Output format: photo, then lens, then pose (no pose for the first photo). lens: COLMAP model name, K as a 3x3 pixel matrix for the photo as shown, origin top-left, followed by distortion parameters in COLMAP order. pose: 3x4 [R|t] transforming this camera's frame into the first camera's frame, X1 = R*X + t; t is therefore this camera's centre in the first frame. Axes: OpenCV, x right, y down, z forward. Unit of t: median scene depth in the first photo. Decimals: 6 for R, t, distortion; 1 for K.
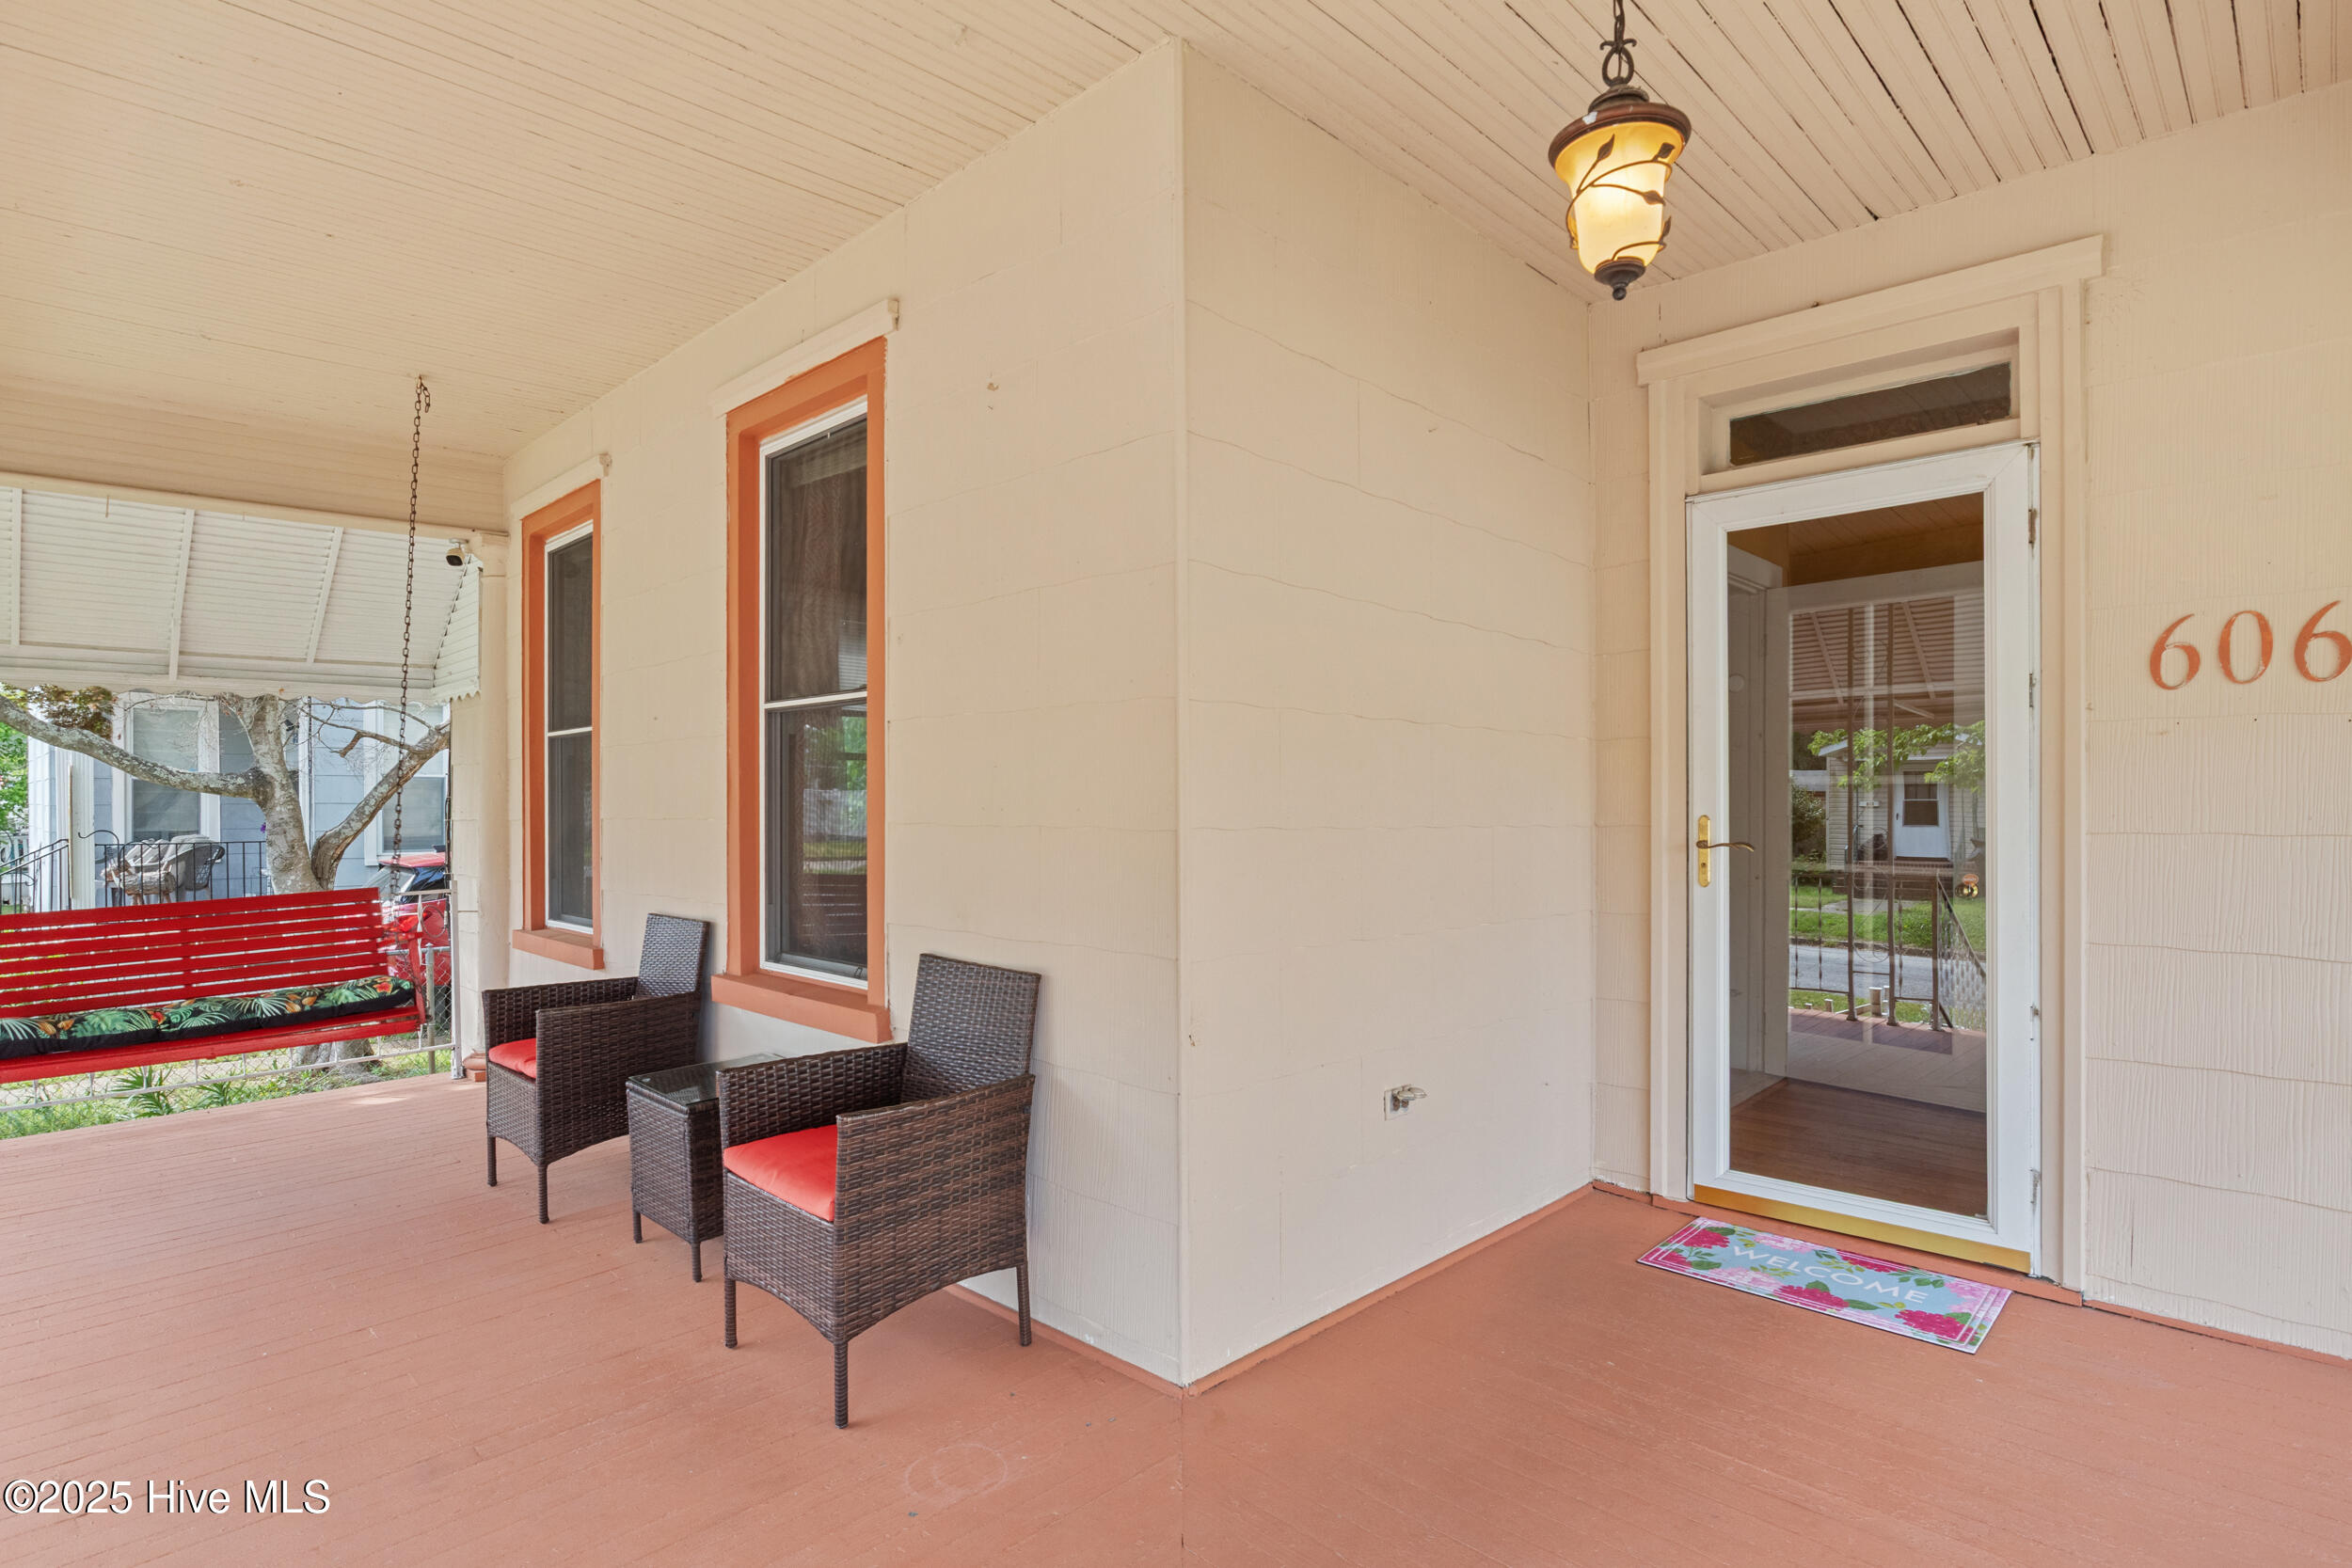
lens RADIAL K [[1199.9, 0, 1175.3], [0, 1199.9, 797.5], [0, 0, 1]] dist [-0.034181, 0.019027]
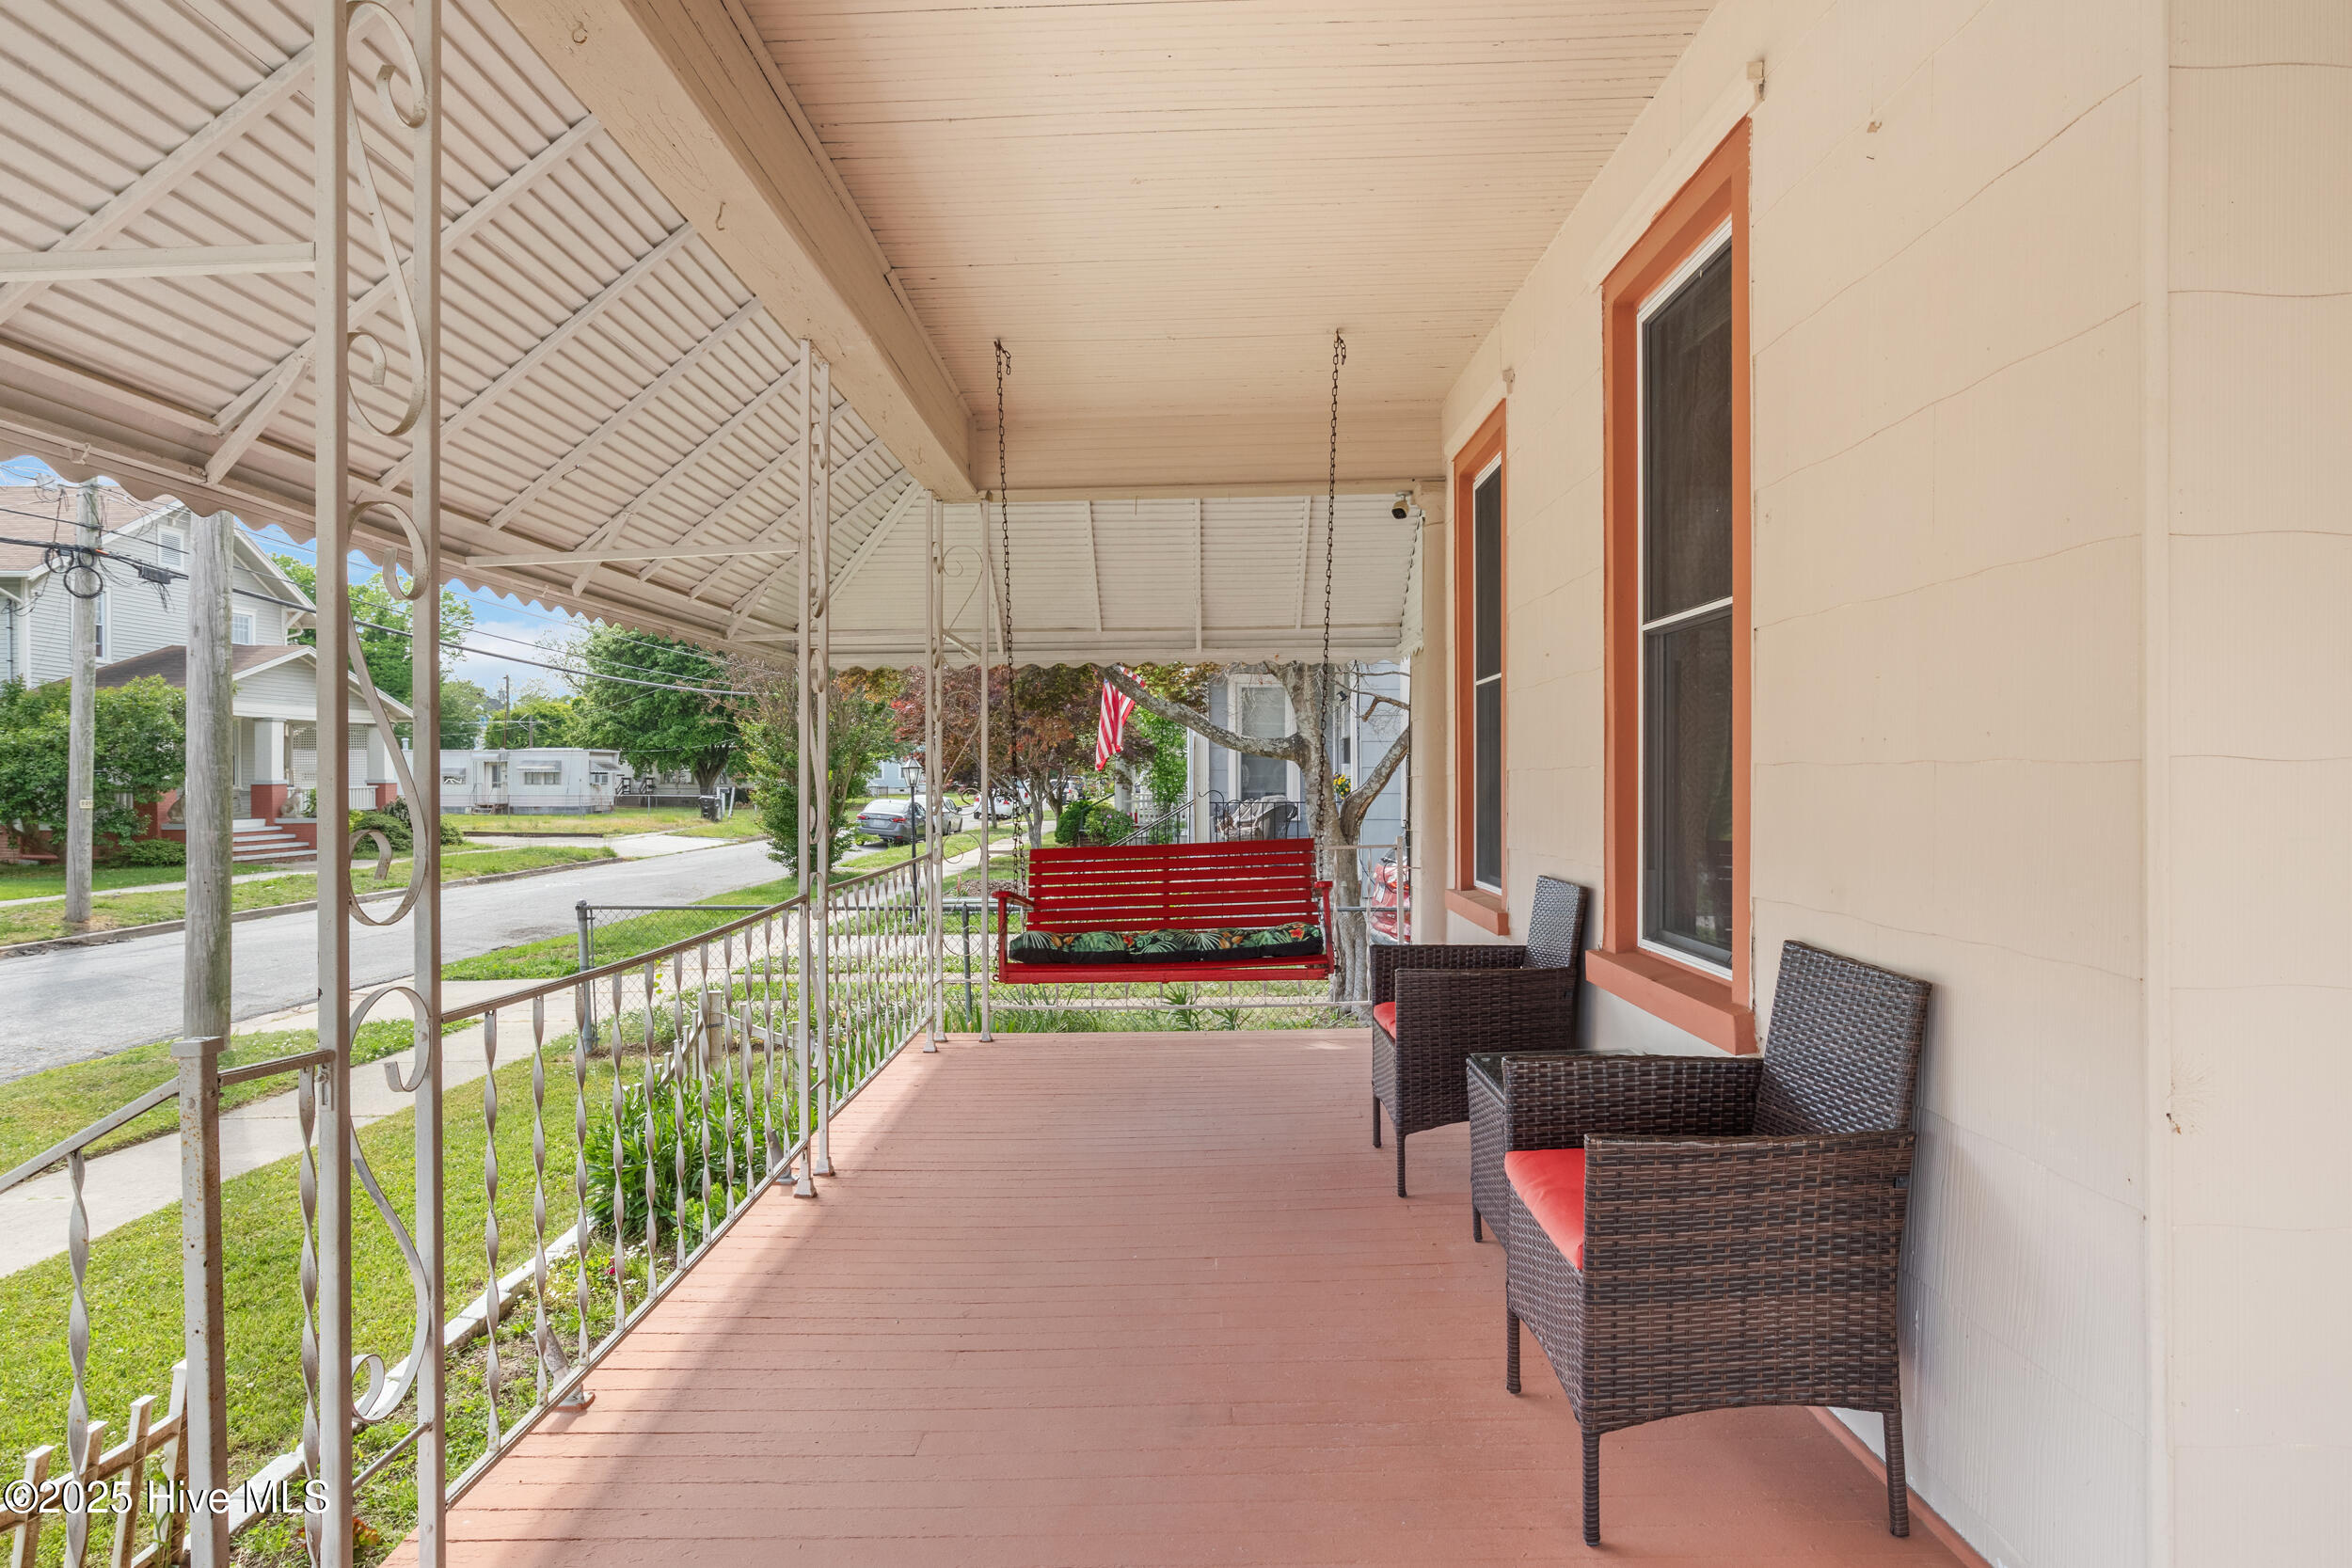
lens RADIAL K [[1328.8, 0, 1176.6], [0, 1328.8, 775.8], [0, 0, 1]] dist [-0.034864, 0.036444]
pose [[0.692392, -0.000674, -0.721521, 0.096418], [0.005516, 0.999975, 0.004360, 0.020946], [0.721500, -0.006999, 0.692379, 0.149251]]
